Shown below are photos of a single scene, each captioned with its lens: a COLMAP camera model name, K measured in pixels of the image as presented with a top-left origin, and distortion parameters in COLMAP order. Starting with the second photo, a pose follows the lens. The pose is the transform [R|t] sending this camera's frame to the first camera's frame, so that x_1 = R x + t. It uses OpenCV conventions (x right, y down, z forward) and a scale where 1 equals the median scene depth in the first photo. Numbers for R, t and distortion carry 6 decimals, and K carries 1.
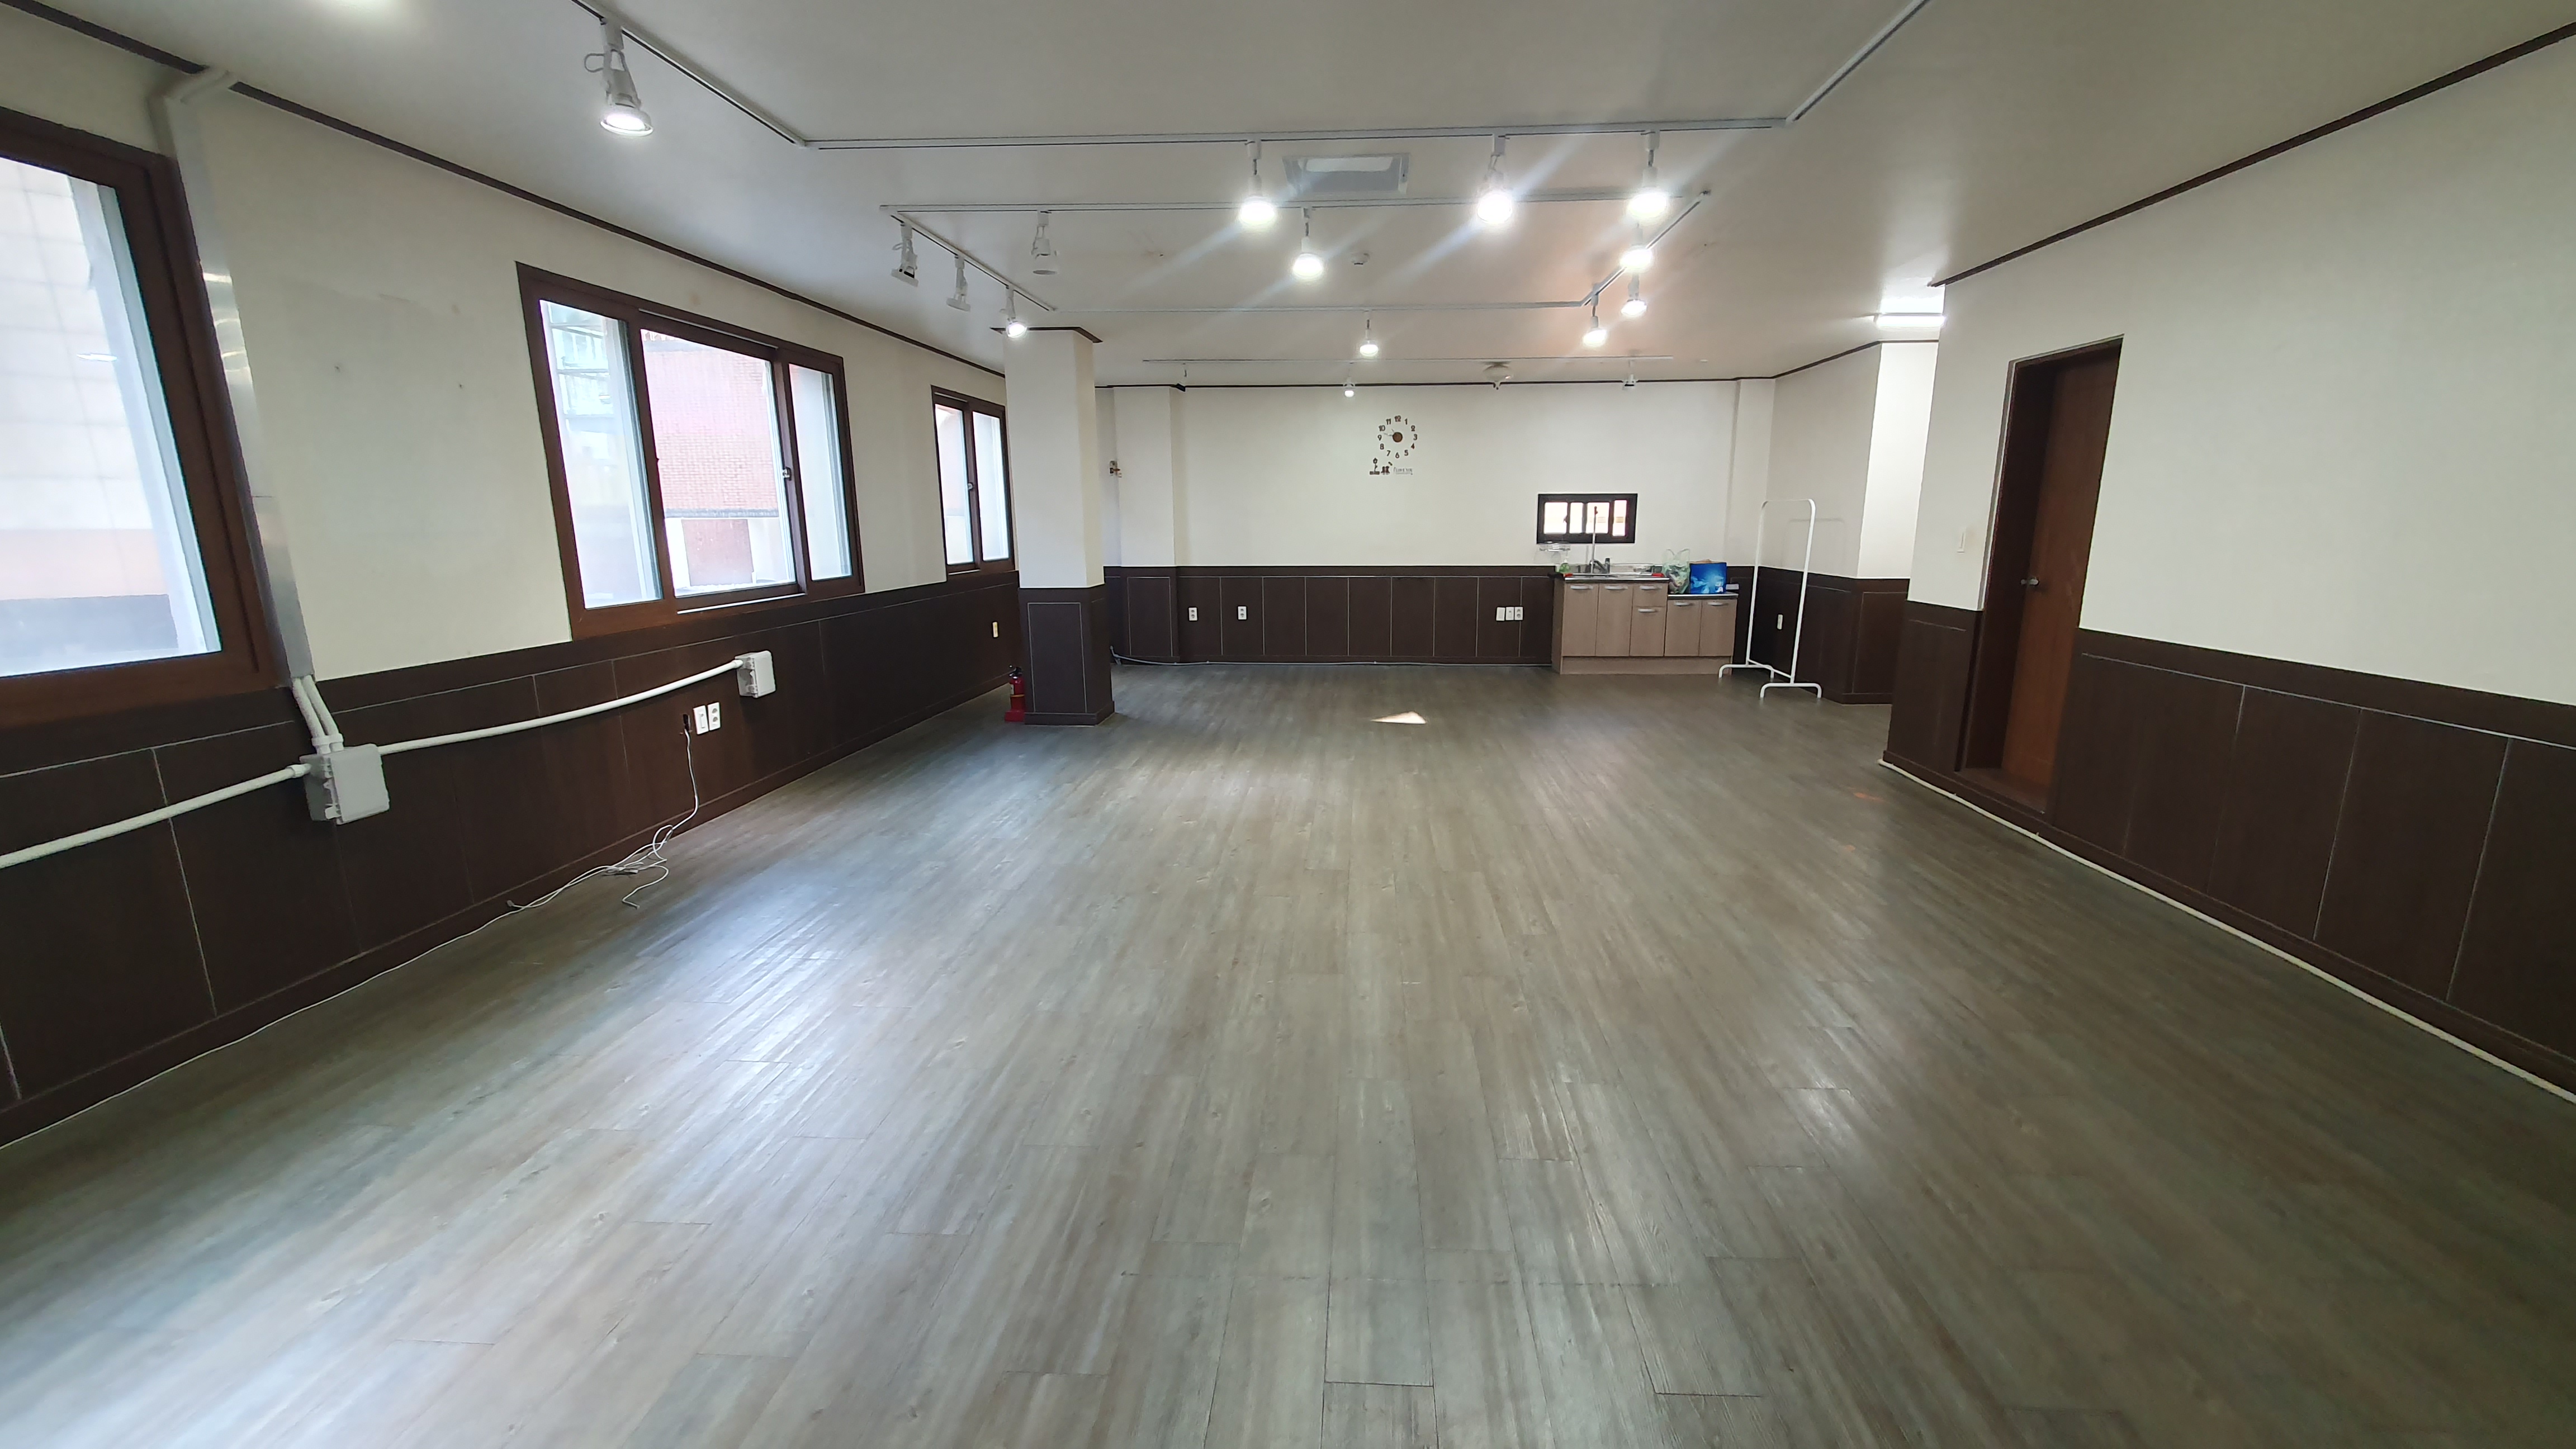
lens RADIAL K [[1024.8, 0, 1323.2], [0, 1024.8, 722.3], [0, 0, 1]] dist [0.011451, -0.002312]
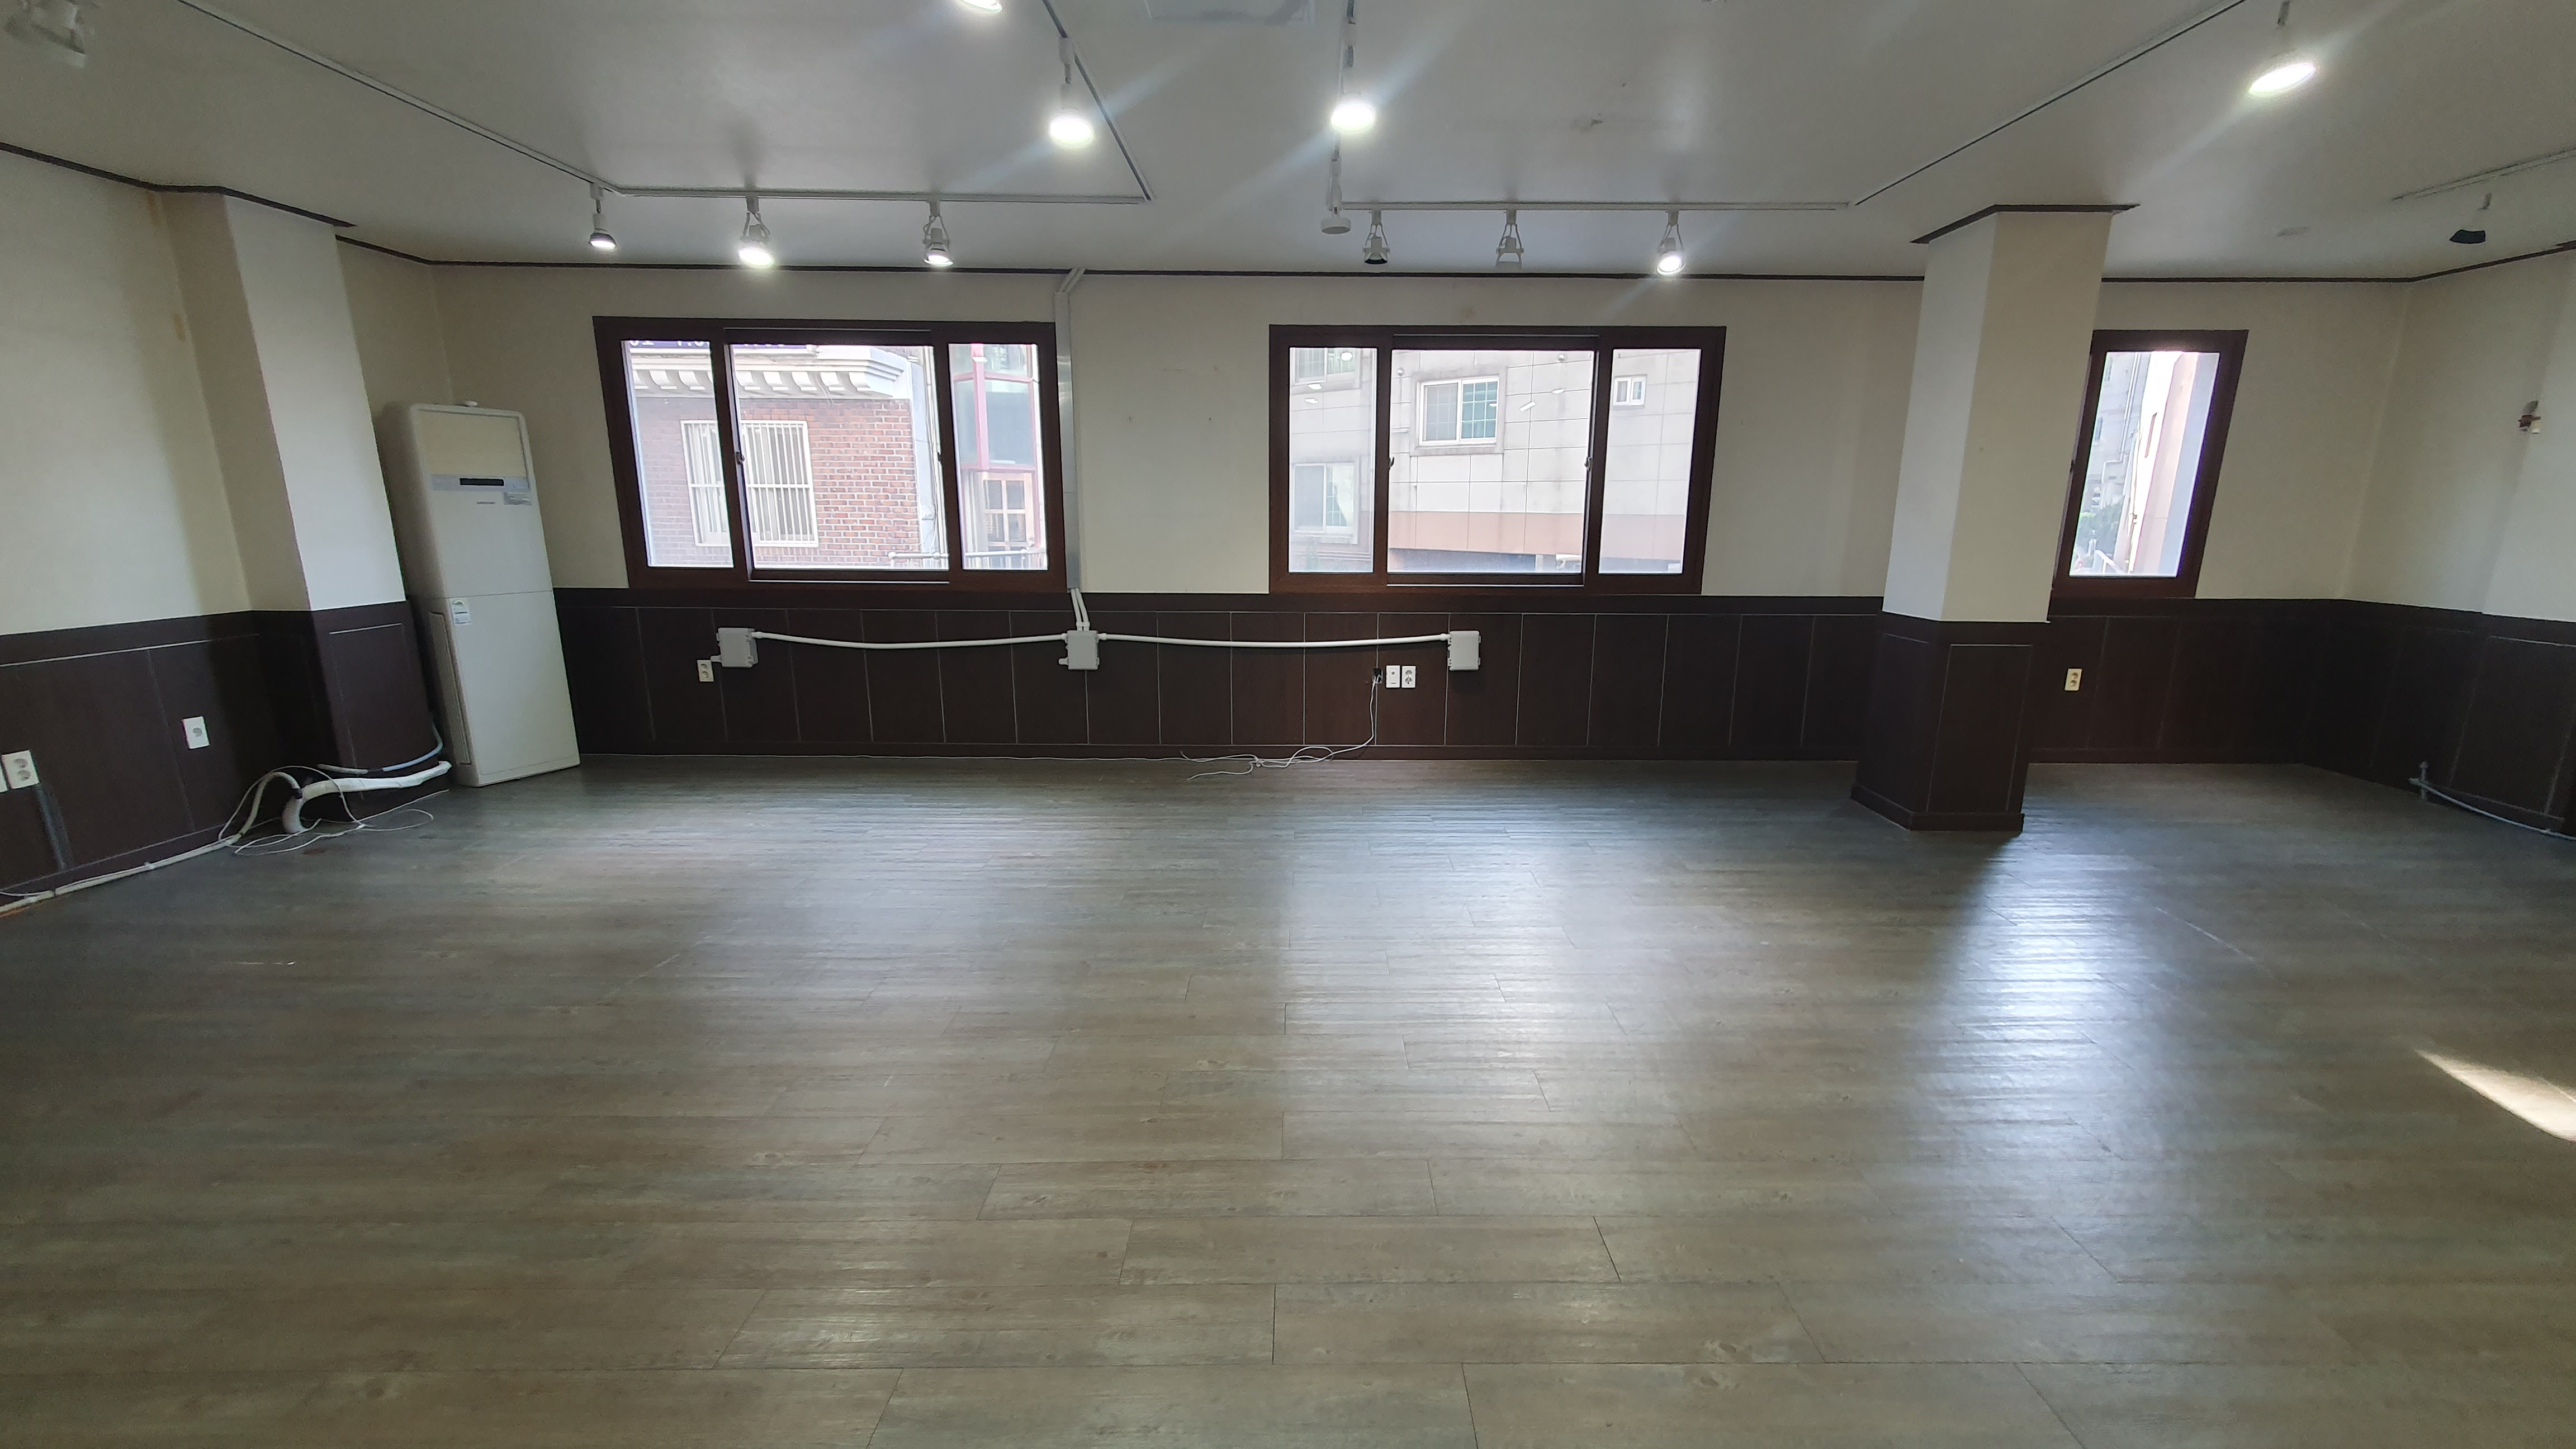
lens RADIAL K [[1024.8, 0, 1310.4], [0, 1024.8, 725.2], [0, 0, 1]] dist [0.011451, -0.002312]
pose [[0.053013, 0.213426, -0.975520, 0.345384], [-0.206482, 0.958125, 0.198400, -0.101065], [0.977013, 0.190909, 0.094862, 0.494620]]
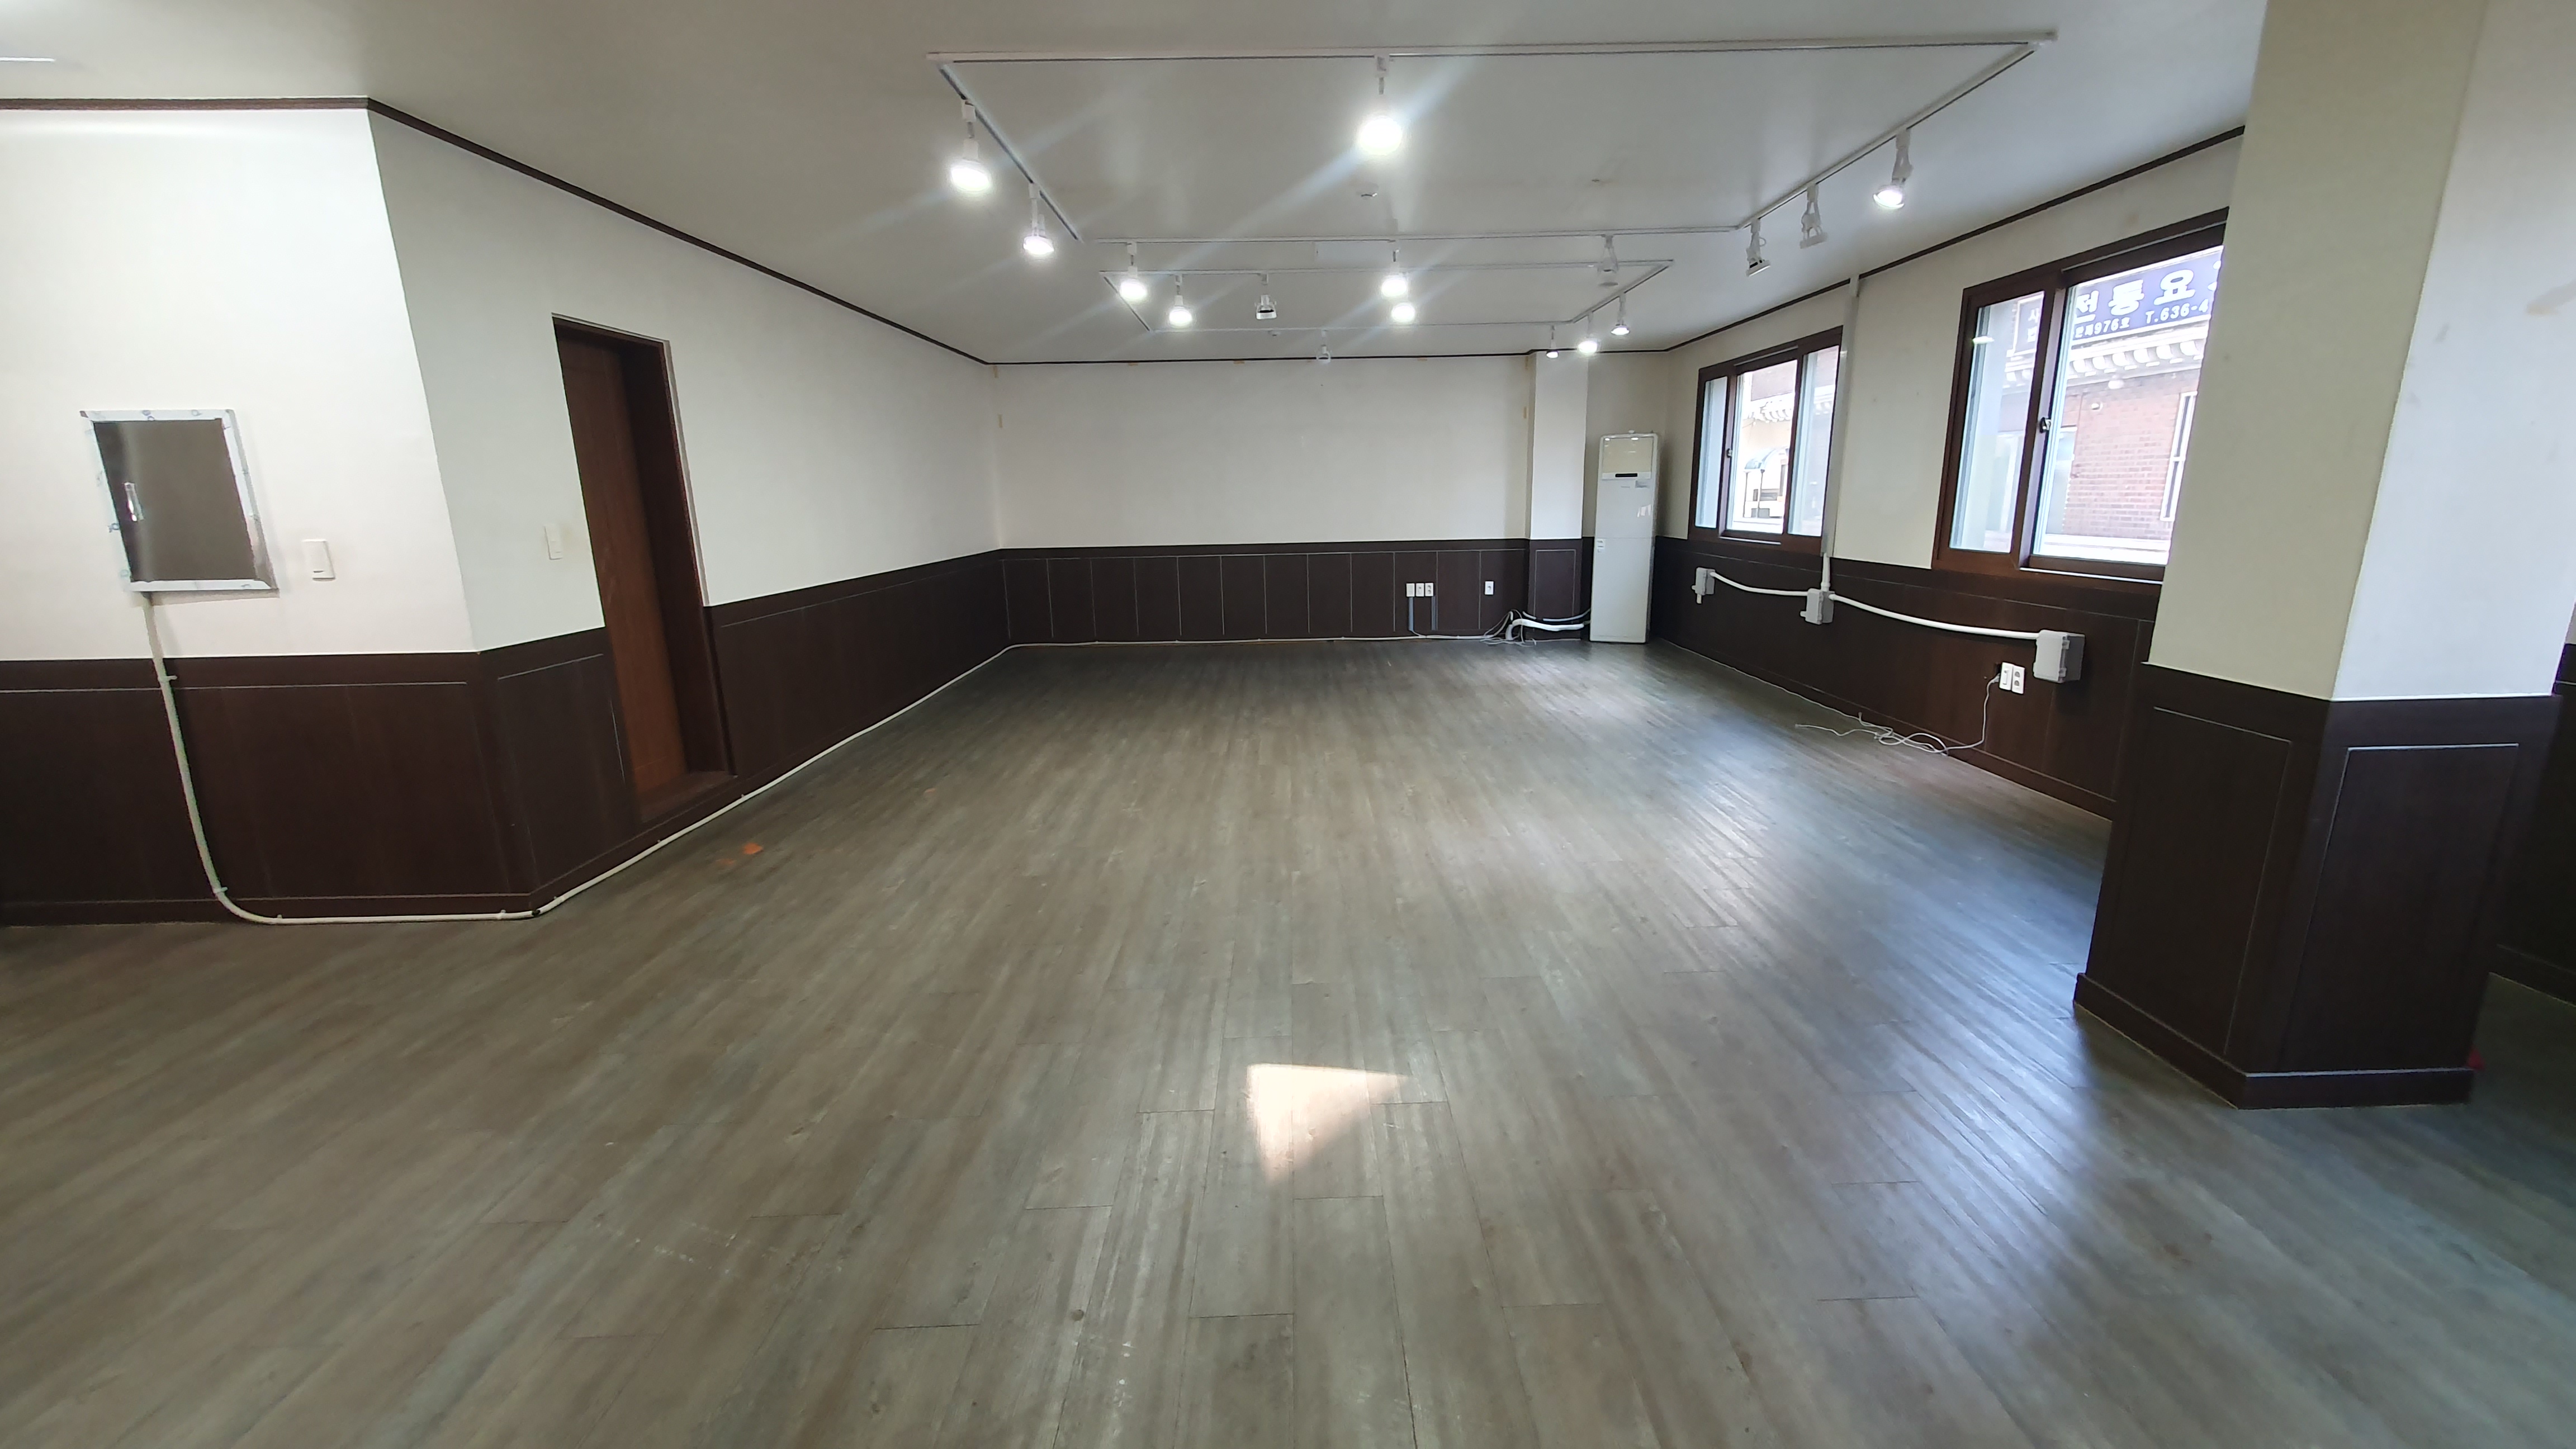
lens RADIAL K [[1024.8, 0, 1302.5], [0, 1024.8, 723.6], [0, 0, 1]] dist [0.011451, -0.002312]
pose [[-0.998419, 0.032951, -0.045539, 0.084606], [0.011336, 0.911554, 0.411024, -0.237300], [0.055055, 0.409858, -0.910486, 1.172740]]
